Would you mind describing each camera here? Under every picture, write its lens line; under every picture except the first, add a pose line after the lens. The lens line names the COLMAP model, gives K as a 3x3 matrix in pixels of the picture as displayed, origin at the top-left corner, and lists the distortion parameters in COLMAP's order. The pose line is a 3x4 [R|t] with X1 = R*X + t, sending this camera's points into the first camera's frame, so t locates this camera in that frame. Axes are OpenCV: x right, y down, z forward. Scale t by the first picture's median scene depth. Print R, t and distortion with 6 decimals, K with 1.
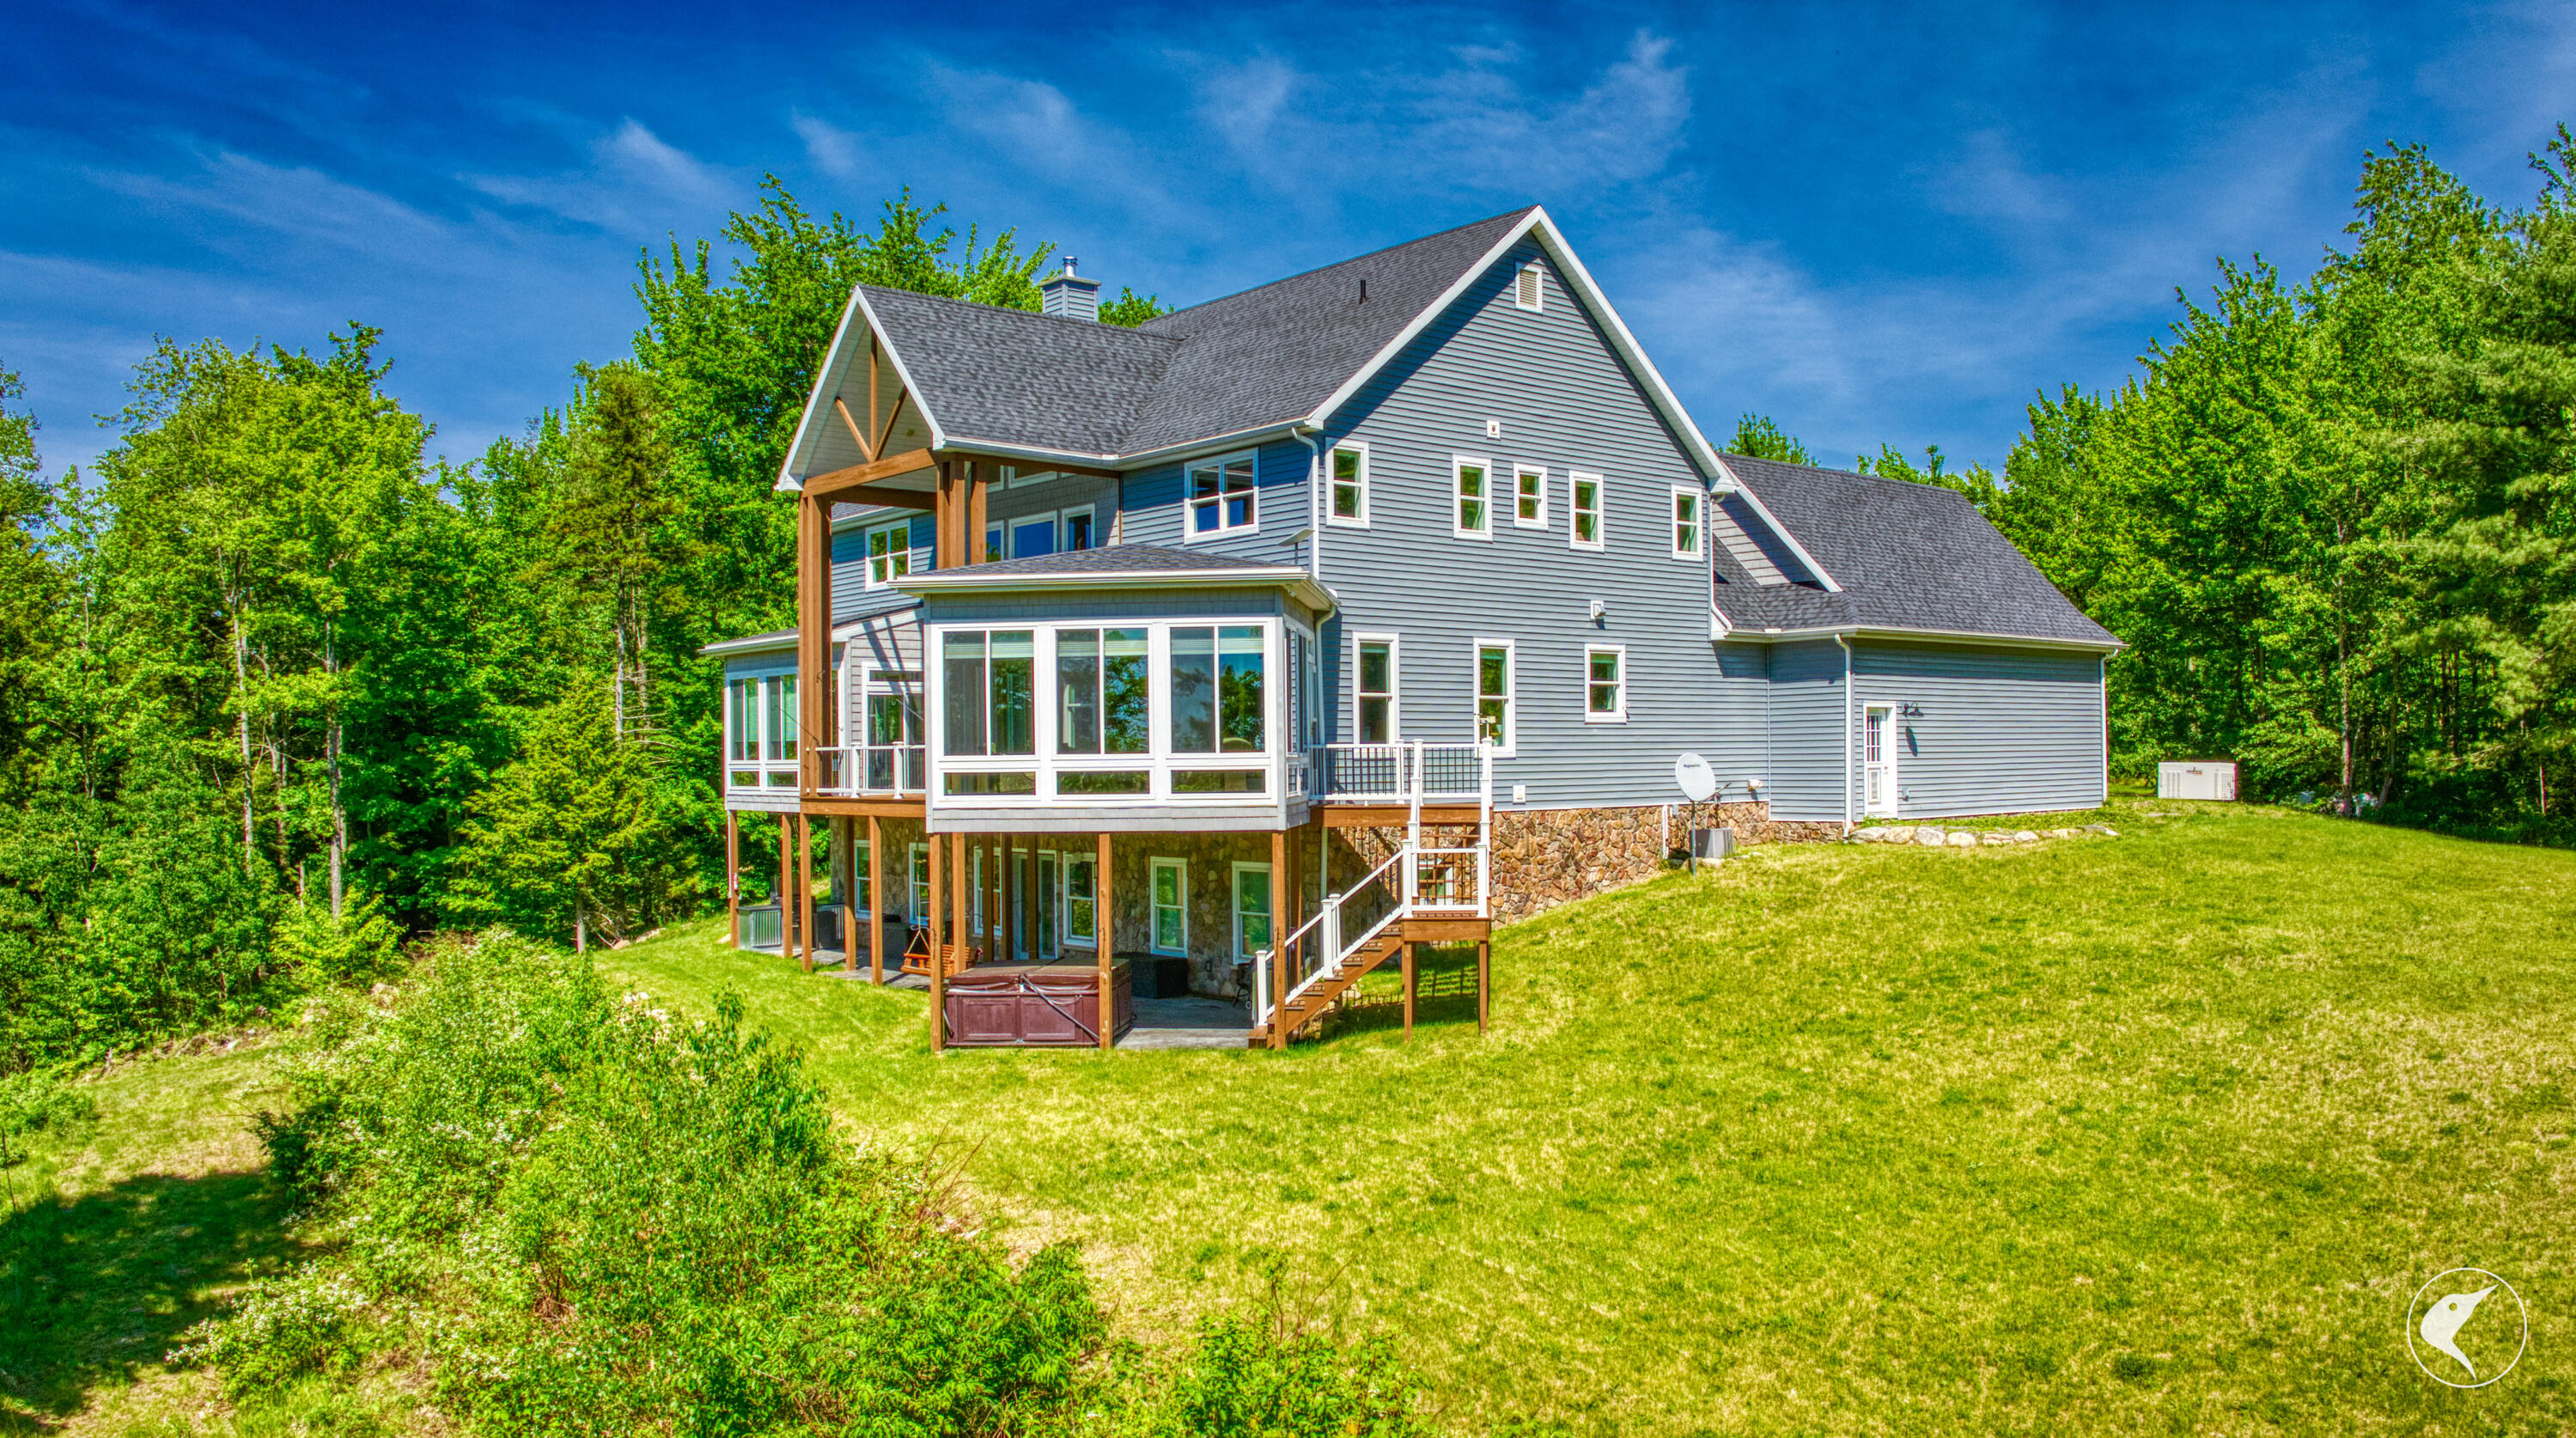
lens RADIAL K [[1953.7, 0, 1281.3], [0, 1953.7, 728.1], [0, 0, 1]] dist [-0.088545, -0.006855]
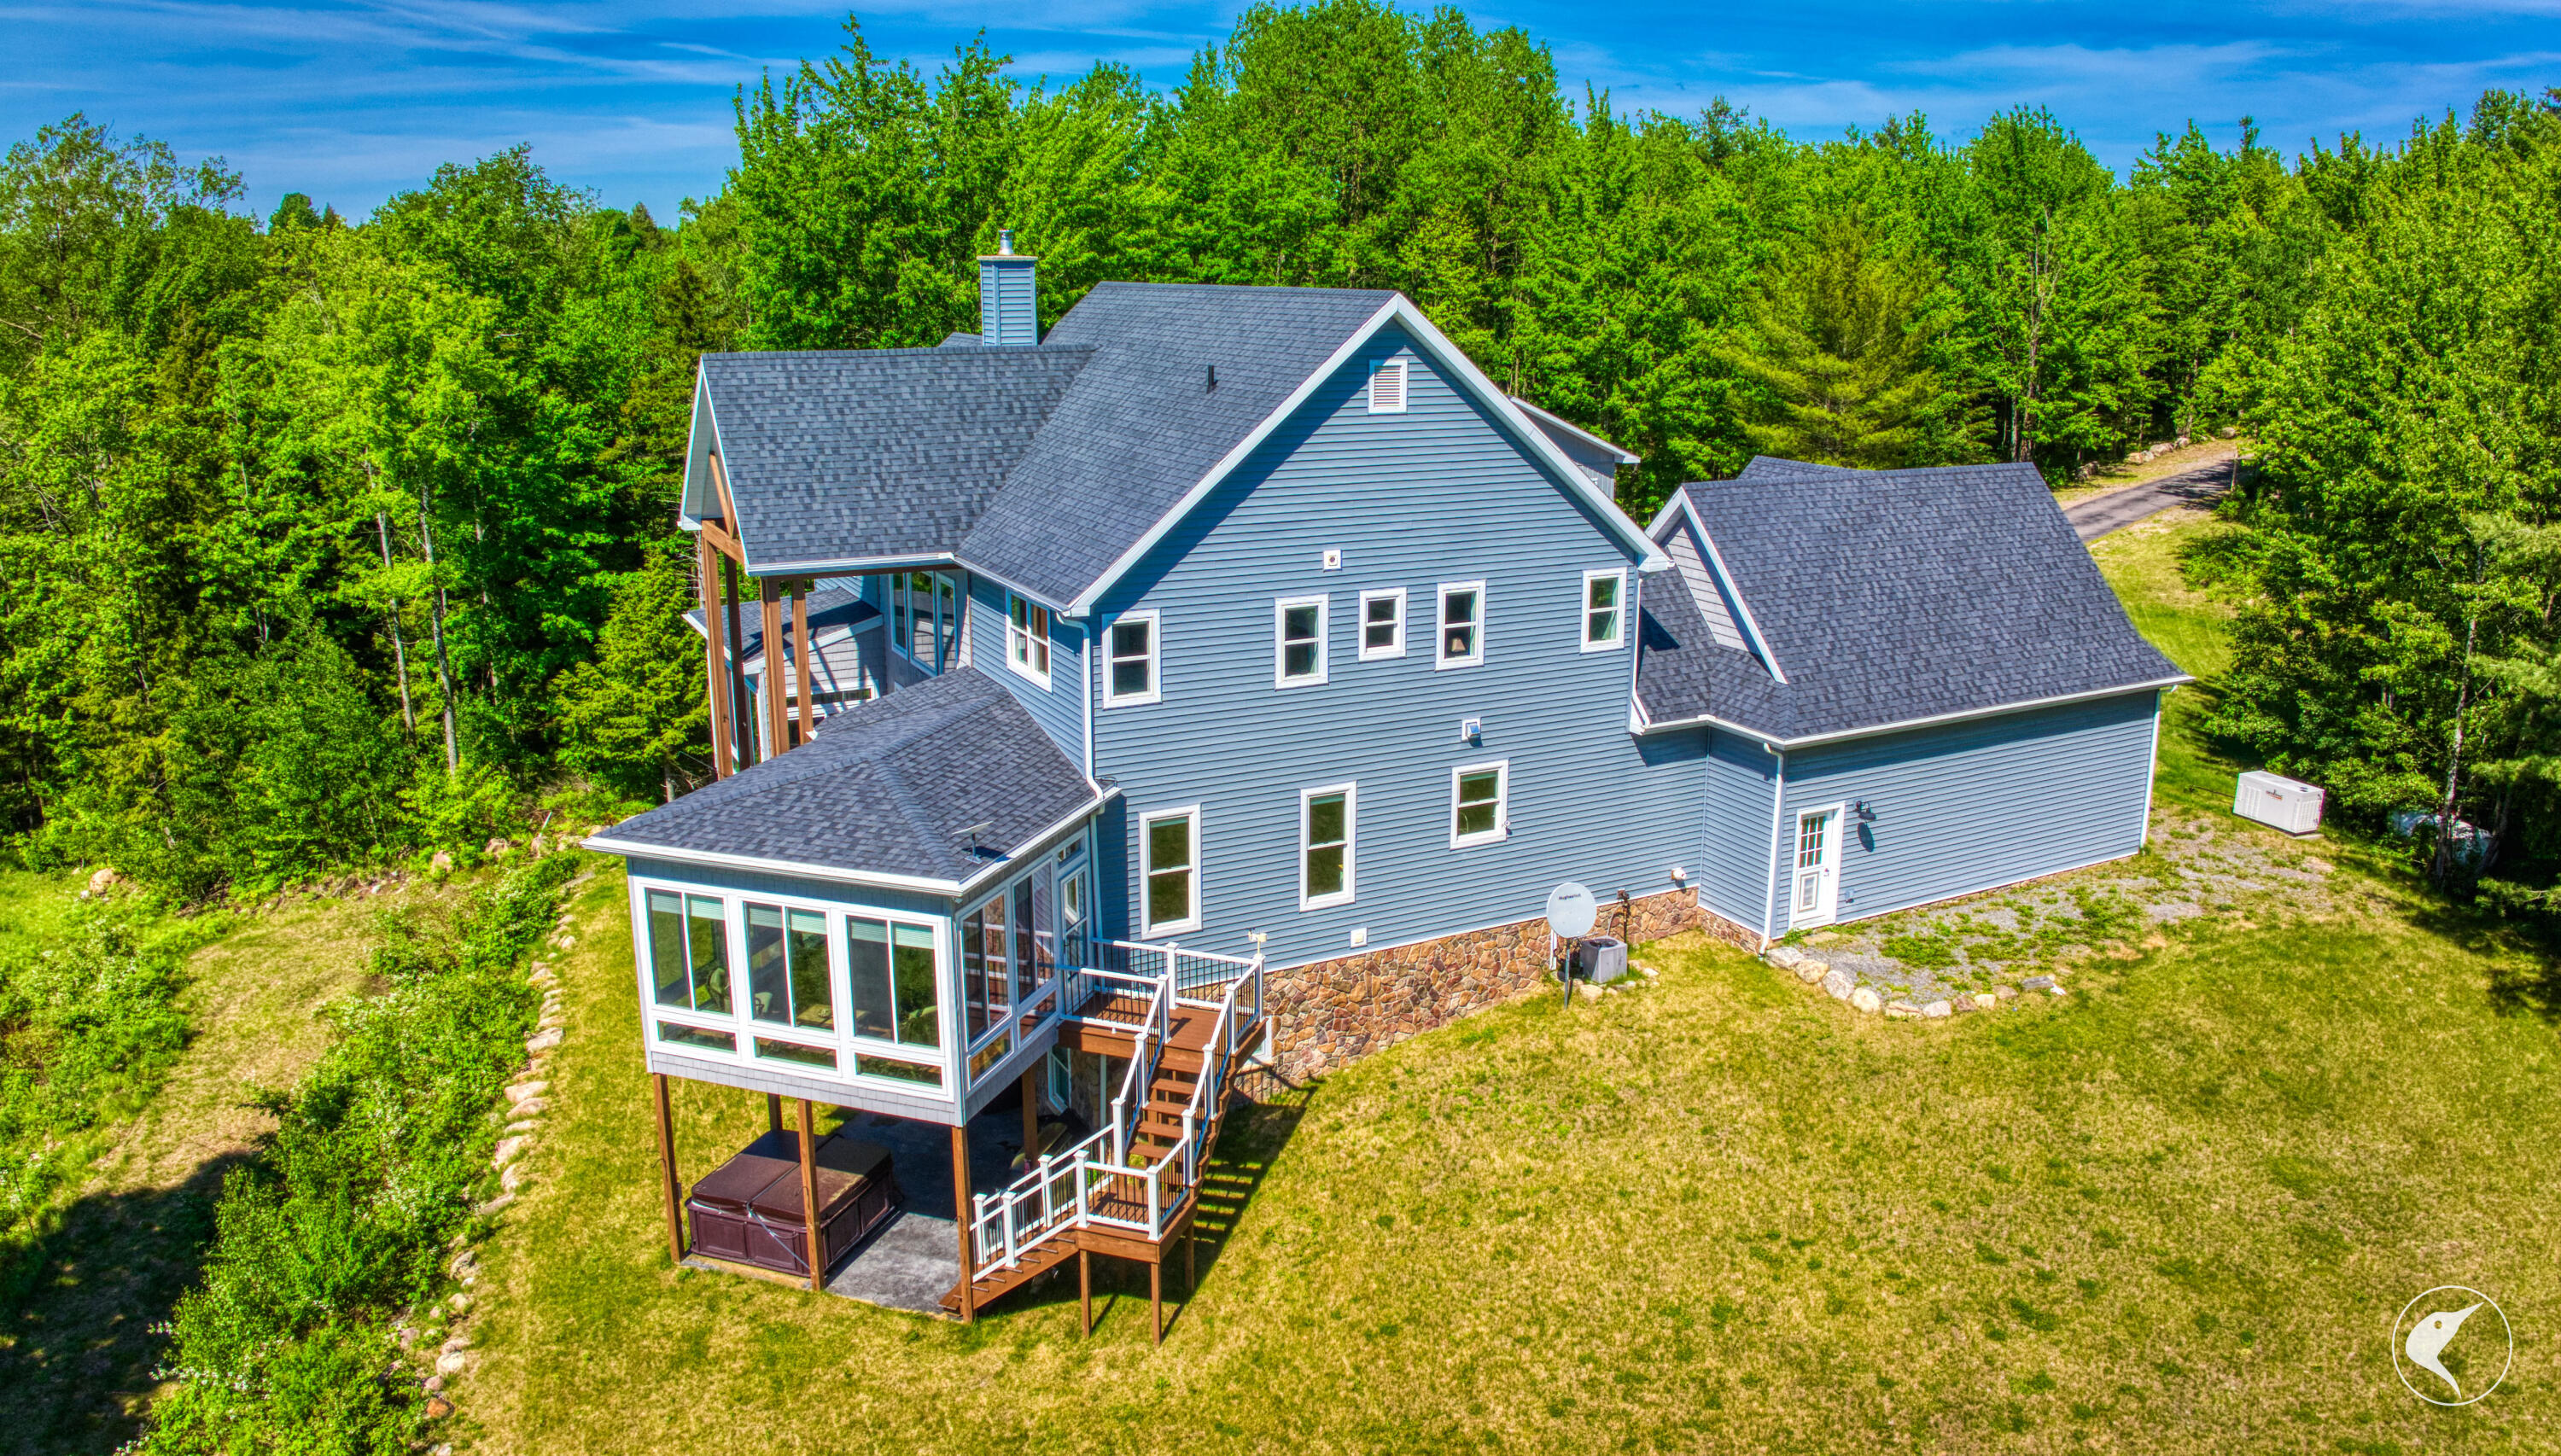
lens RADIAL K [[1852.8, 0, 1289.9], [0, 1852.8, 729.2], [0, 0, 1]] dist [-0.091400, -0.012569]
pose [[0.979127, 0.059587, -0.194321, 0.253721], [-0.007356, 0.965824, 0.259095, -0.291460], [0.203119, -0.252257, 0.946102, 0.168728]]
